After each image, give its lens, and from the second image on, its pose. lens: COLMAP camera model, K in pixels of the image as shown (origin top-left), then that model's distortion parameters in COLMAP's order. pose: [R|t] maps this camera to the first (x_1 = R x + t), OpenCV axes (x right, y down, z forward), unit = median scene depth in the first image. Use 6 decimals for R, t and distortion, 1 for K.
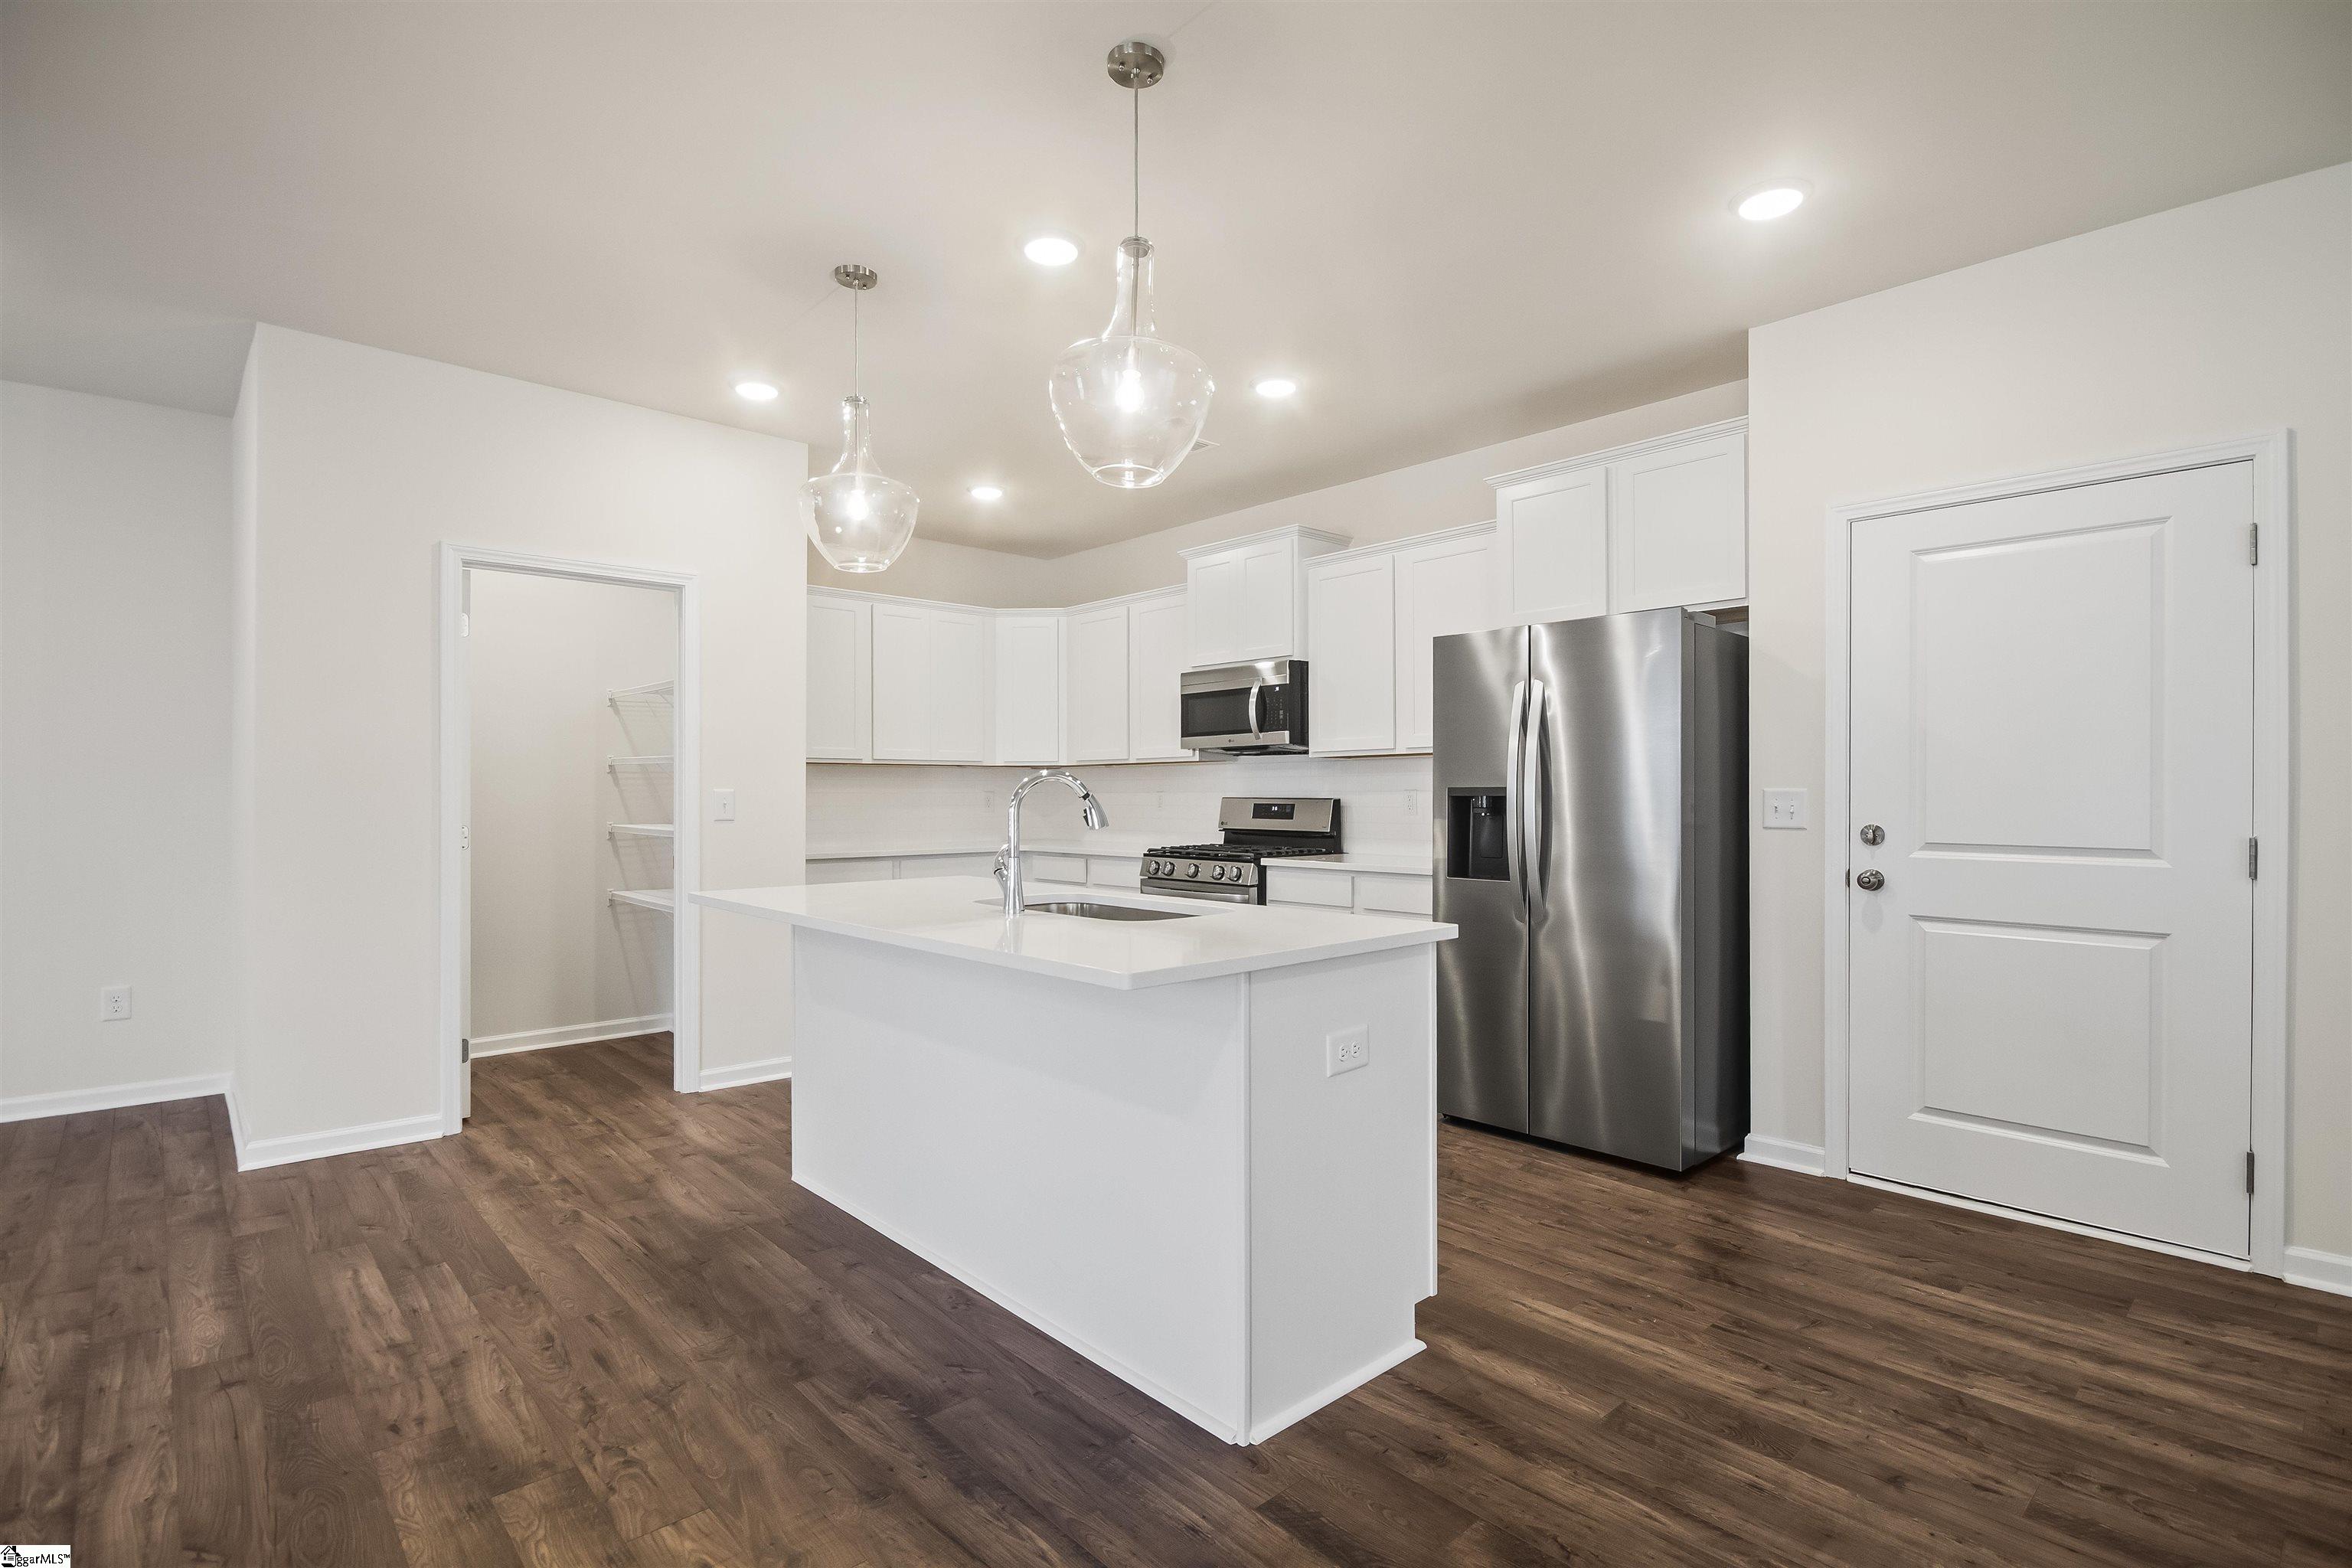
lens RADIAL K [[1110.1, 0, 1175.0], [0, 1110.1, 795.4], [0, 0, 1]] dist [0.004127, -0.008426]
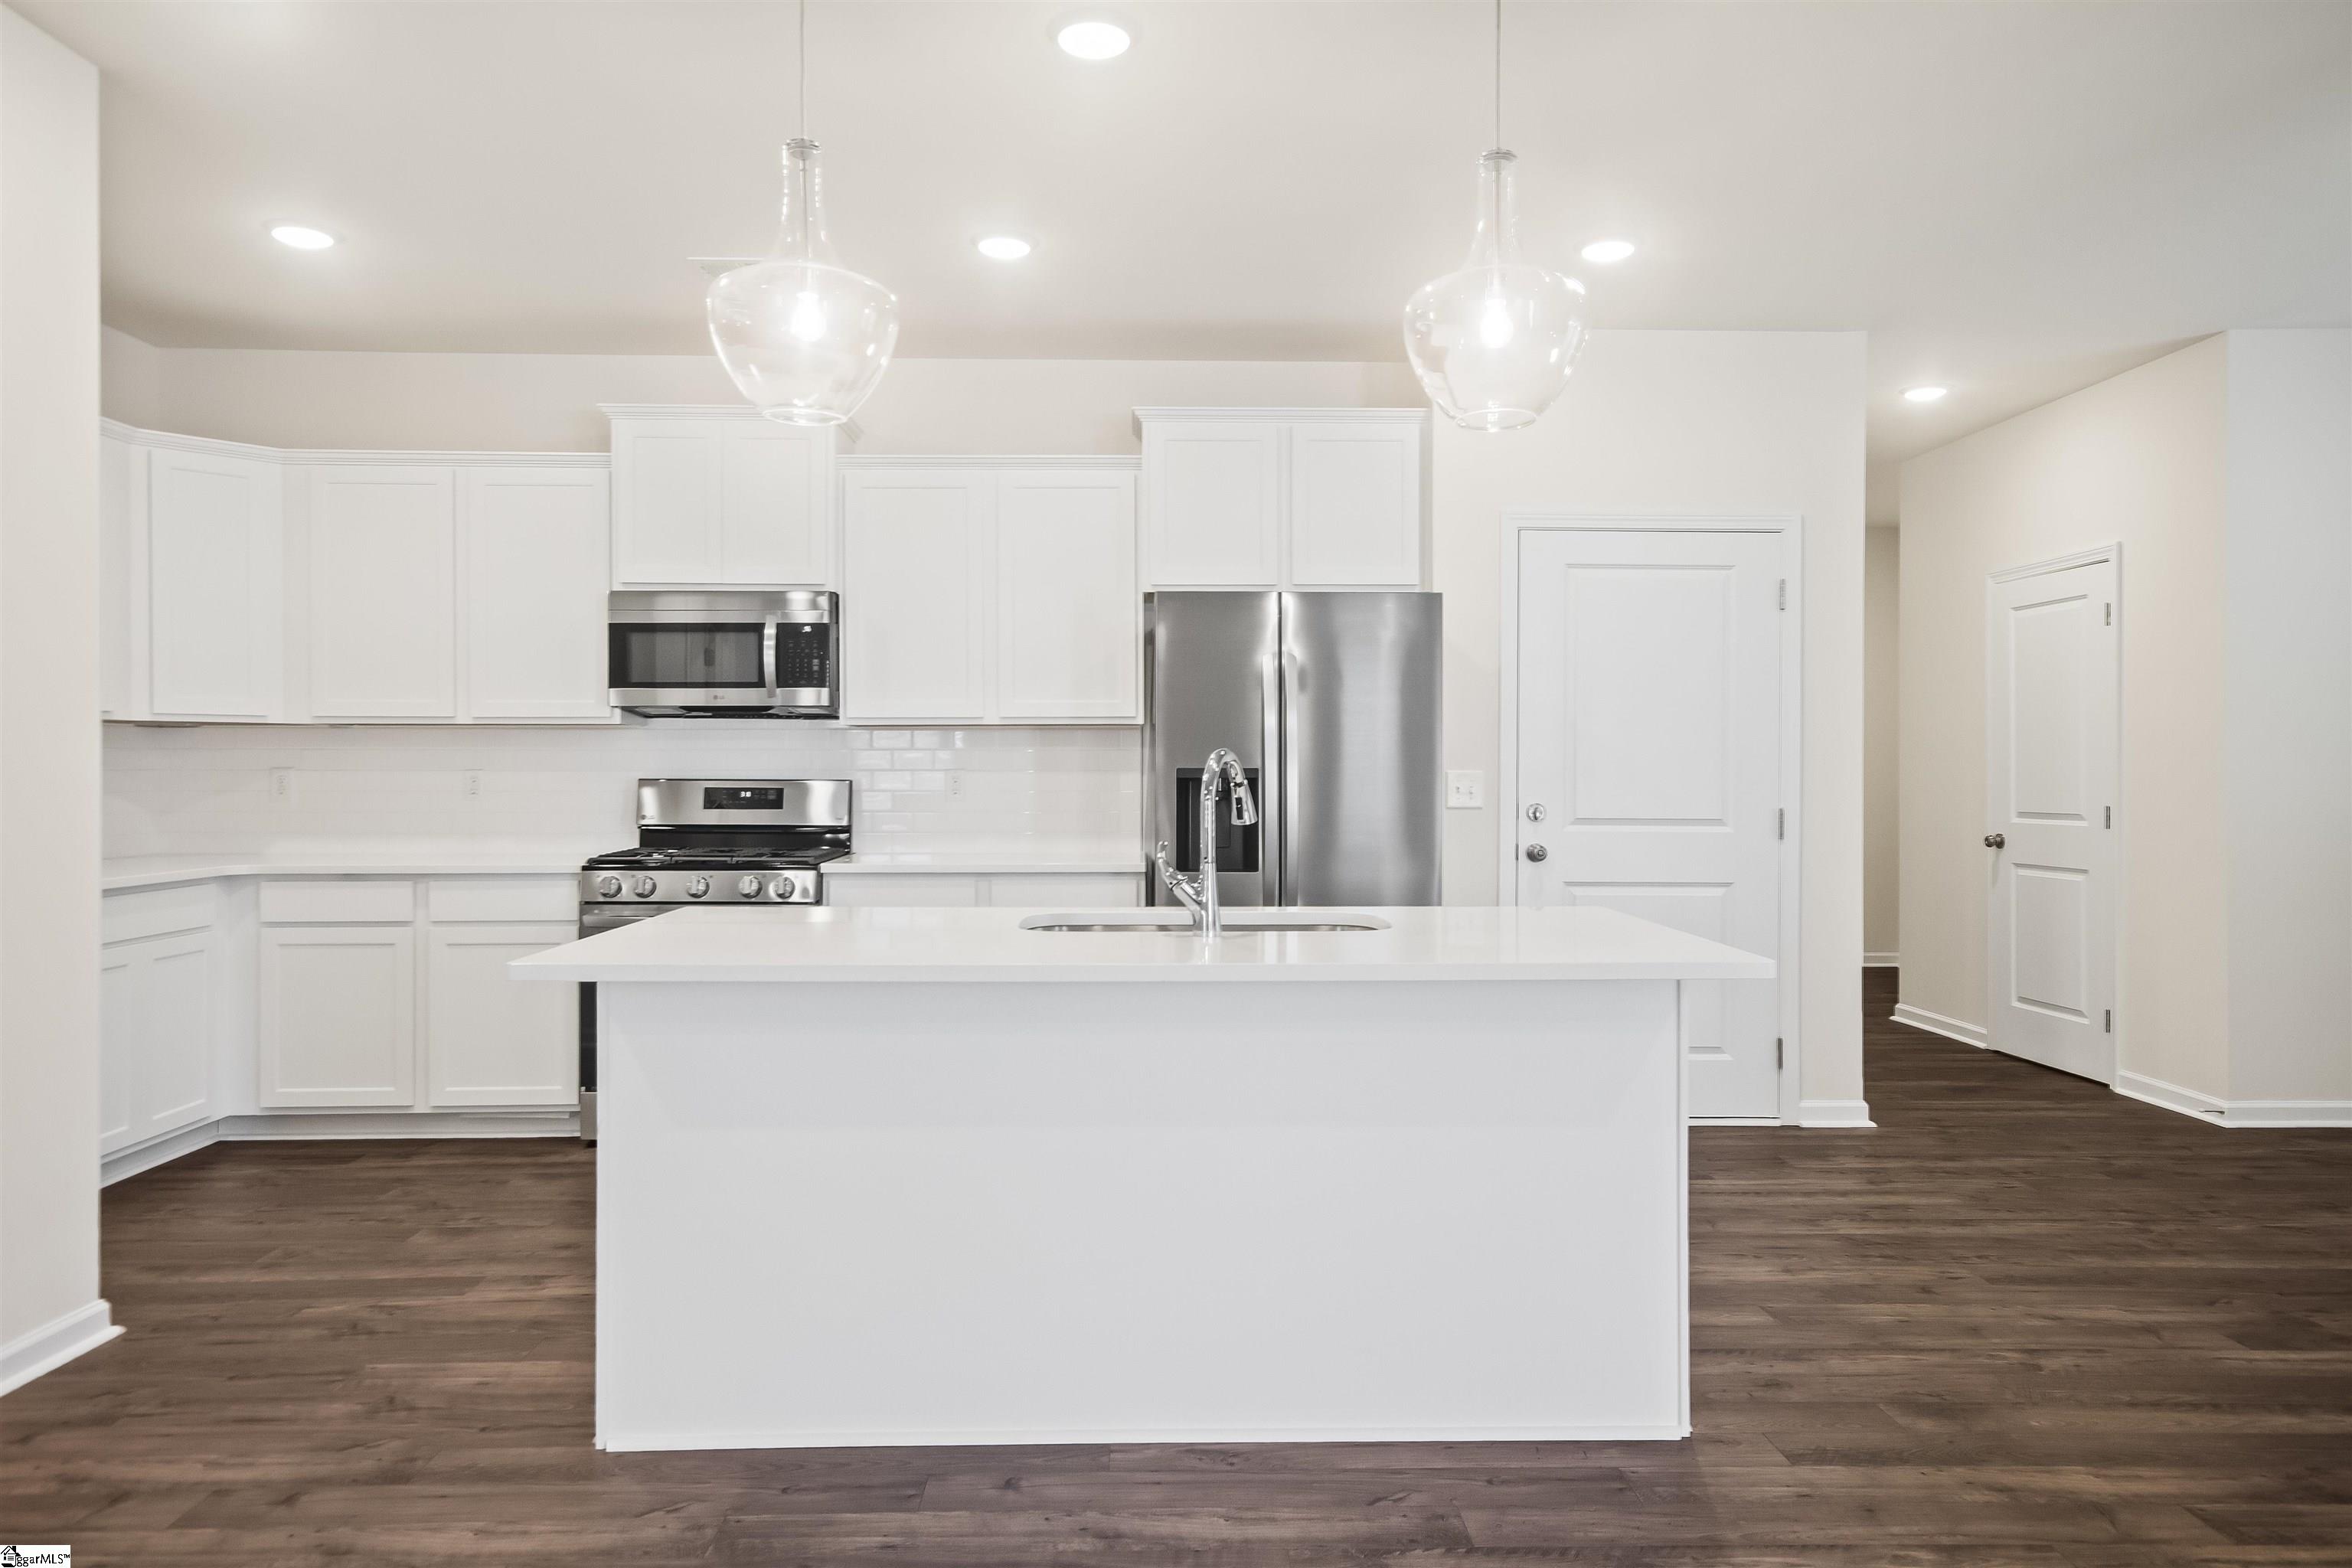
lens RADIAL K [[1492.3, 0, 1184.9], [0, 1492.3, 775.4], [0, 0, 1]] dist [-0.001571, 0.031777]
pose [[0.660820, -0.000917, 0.750544, -0.474283], [-0.001204, 0.999997, 0.002282, -0.003132], [-0.750544, -0.002411, 0.660816, 0.173402]]
